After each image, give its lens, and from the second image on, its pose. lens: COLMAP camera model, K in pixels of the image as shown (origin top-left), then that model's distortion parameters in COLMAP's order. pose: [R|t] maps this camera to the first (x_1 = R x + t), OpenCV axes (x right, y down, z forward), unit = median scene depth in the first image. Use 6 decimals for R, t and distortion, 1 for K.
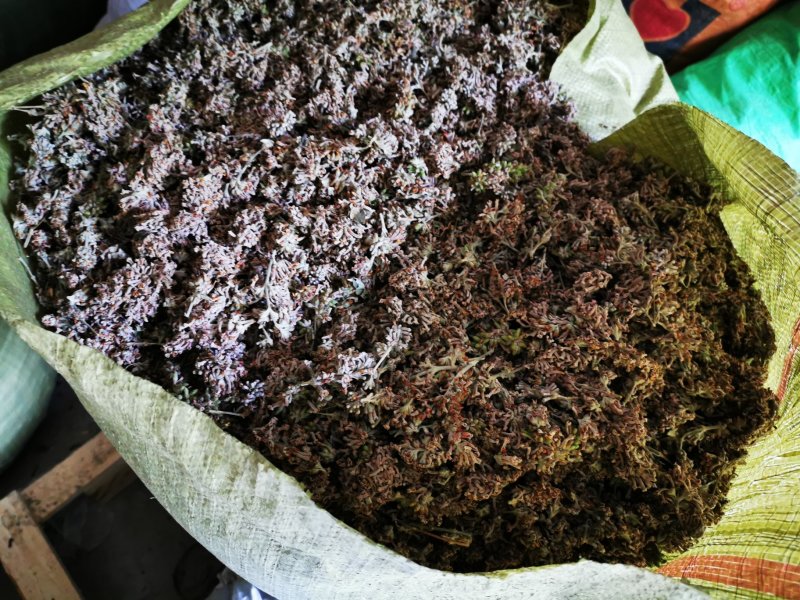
lens RADIAL K [[596.4, 0, 400.6], [0, 596.4, 302.1], [0, 0, 1]] dist [0.011229, -0.006405]
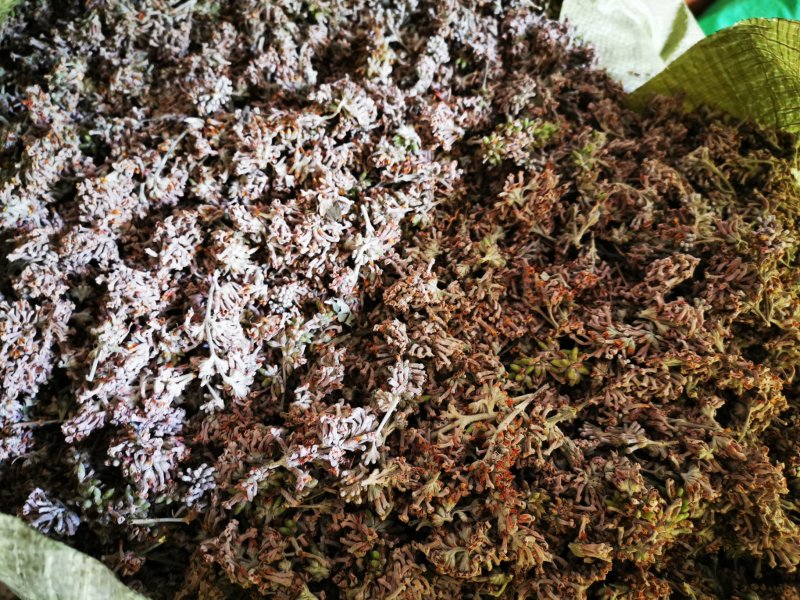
lens RADIAL K [[596.4, 0, 400.2], [0, 596.4, 296.2], [0, 0, 1]] dist [0.011229, -0.006405]
pose [[0.994779, -0.096923, 0.031943, -0.022103], [0.097930, 0.994691, -0.031613, -0.013585], [-0.028709, 0.034576, 0.998990, 0.296241]]
